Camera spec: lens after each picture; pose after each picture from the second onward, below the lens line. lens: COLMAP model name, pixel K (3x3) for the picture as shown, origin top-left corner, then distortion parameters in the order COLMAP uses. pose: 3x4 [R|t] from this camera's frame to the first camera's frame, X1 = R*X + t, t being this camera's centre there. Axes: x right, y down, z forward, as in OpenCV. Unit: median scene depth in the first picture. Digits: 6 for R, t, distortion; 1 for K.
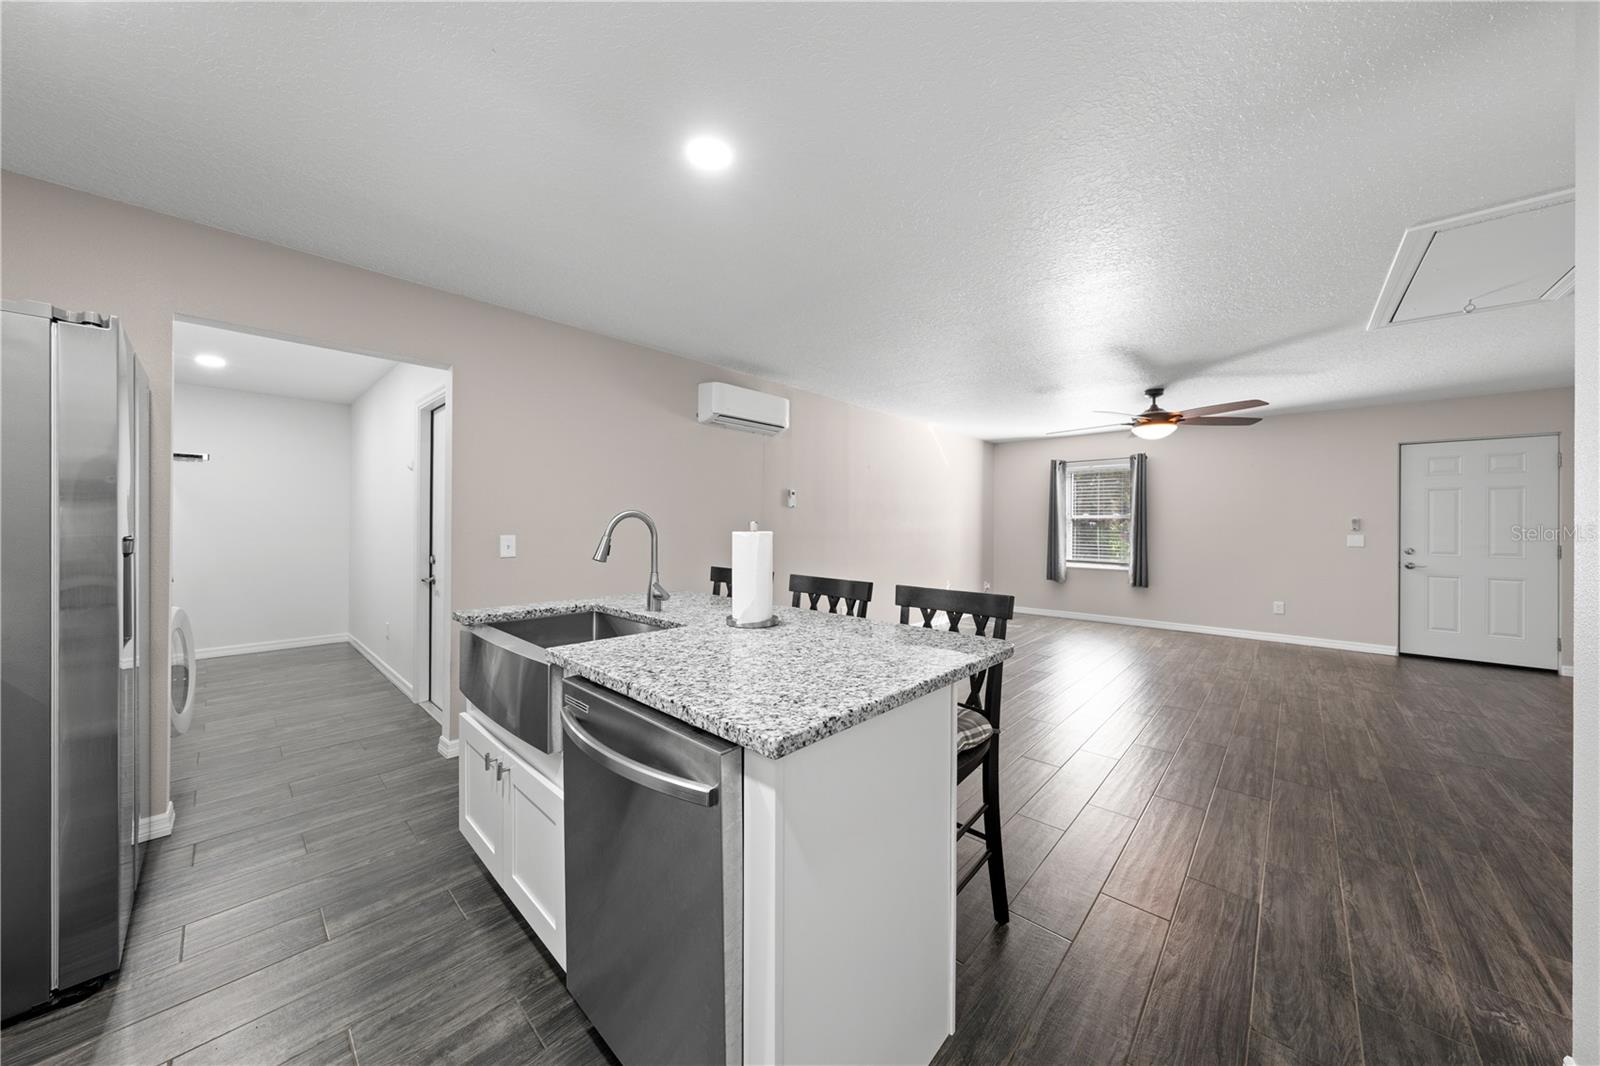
lens RADIAL K [[538.8, 0, 804.1], [0, 538.8, 526.6], [0, 0, 1]] dist [-0.001582, 0.001137]
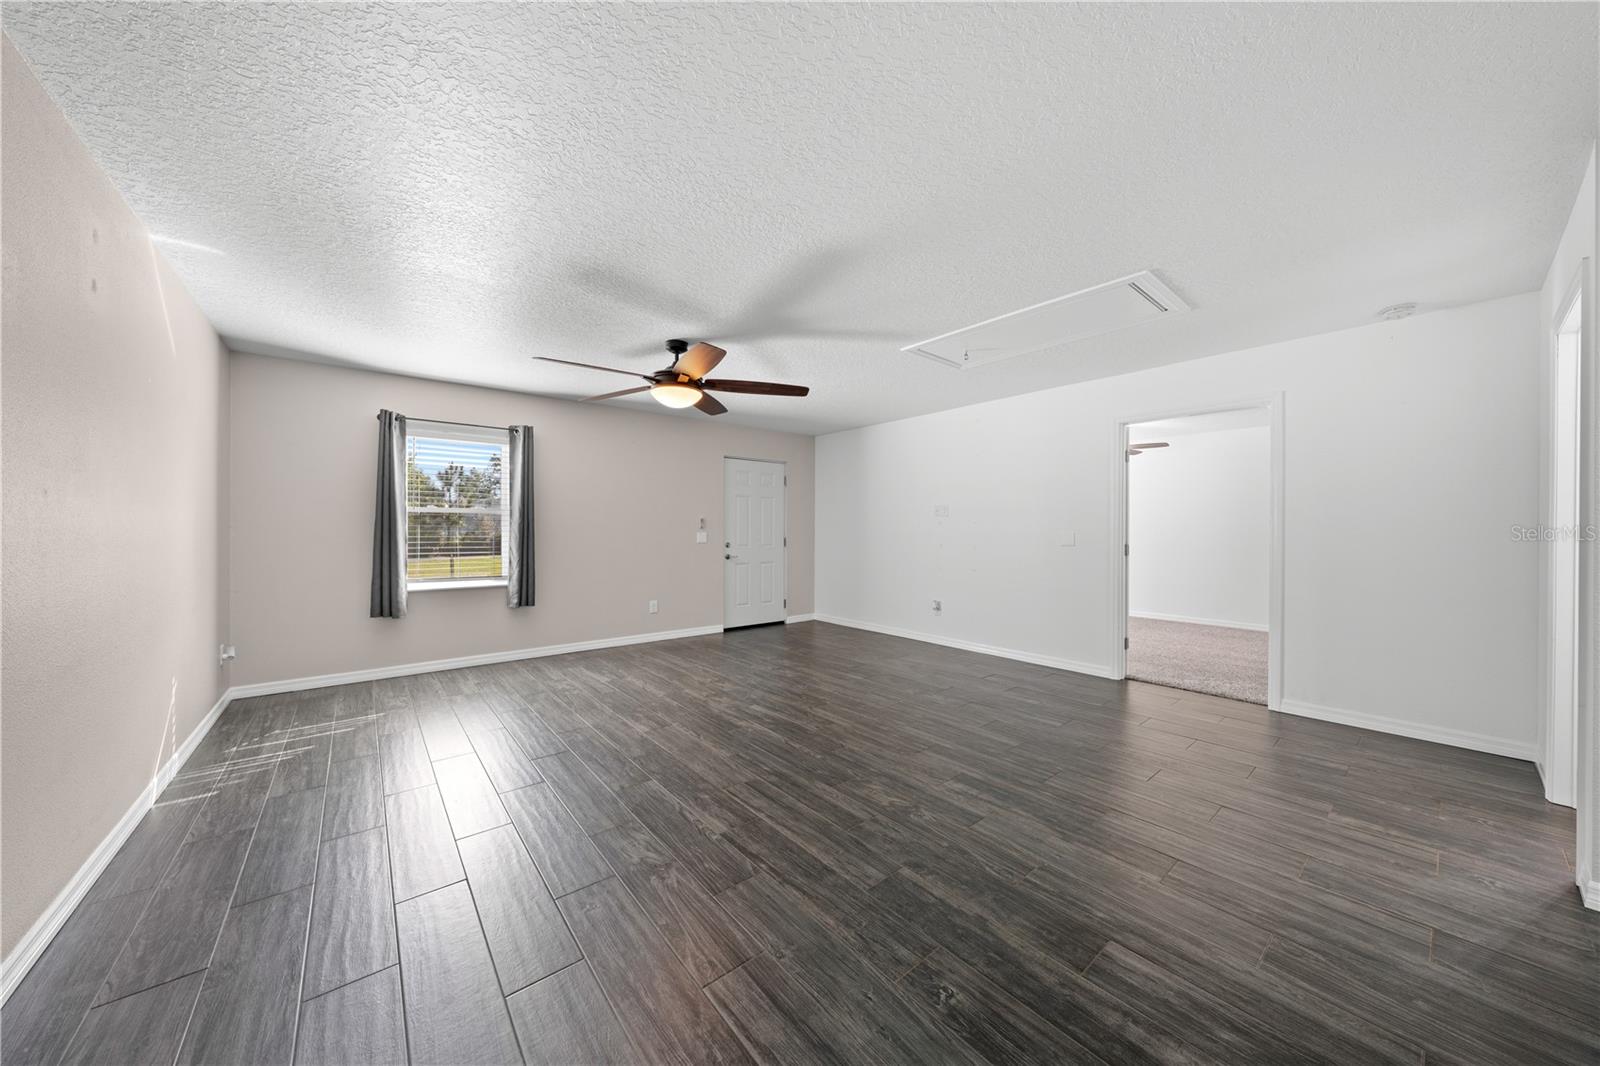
lens RADIAL K [[538.8, 0, 802.4], [0, 538.8, 524.2], [0, 0, 1]] dist [-0.001582, 0.001137]
pose [[0.148633, 0.006951, 0.988868, -0.062094], [0.003717, 0.999964, -0.007588, 0.008121], [-0.988885, 0.004804, 0.148602, 0.624216]]
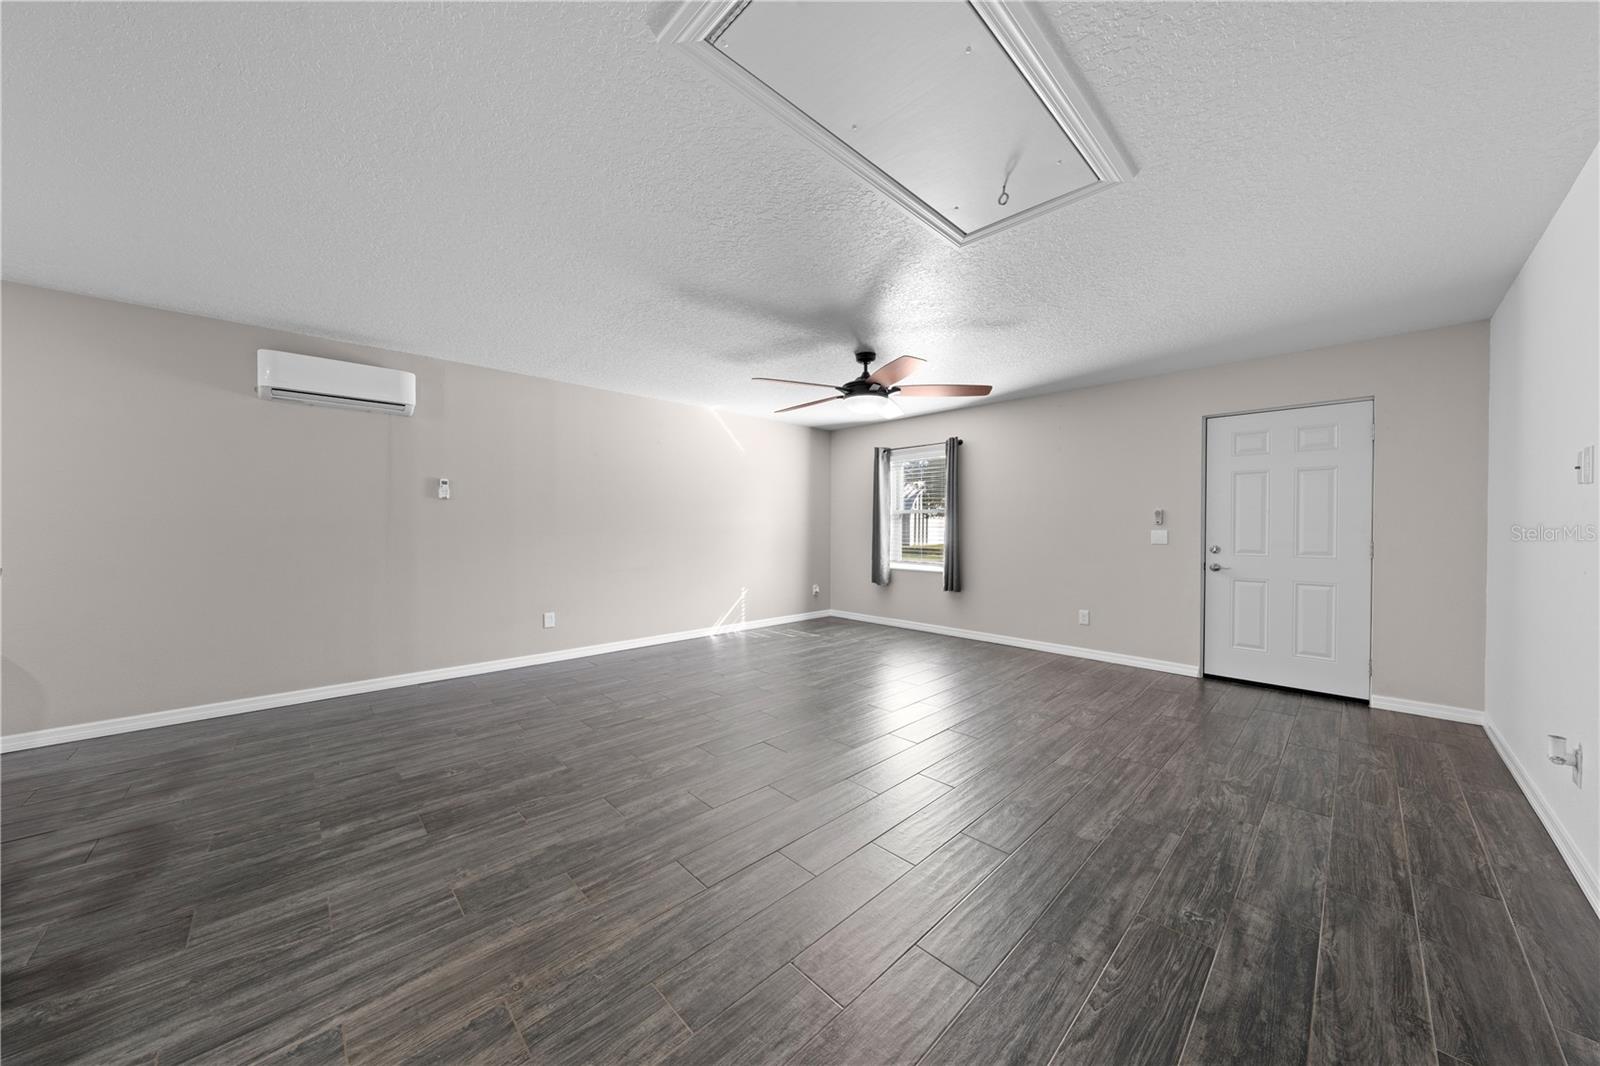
lens RADIAL K [[538.8, 0, 803.7], [0, 538.8, 523.7], [0, 0, 1]] dist [-0.001582, 0.001137]
pose [[0.997374, -0.001183, -0.072419, 0.543362], [0.000471, 0.999951, -0.009859, 0.014249], [0.072428, 0.009799, 0.997326, 0.141728]]
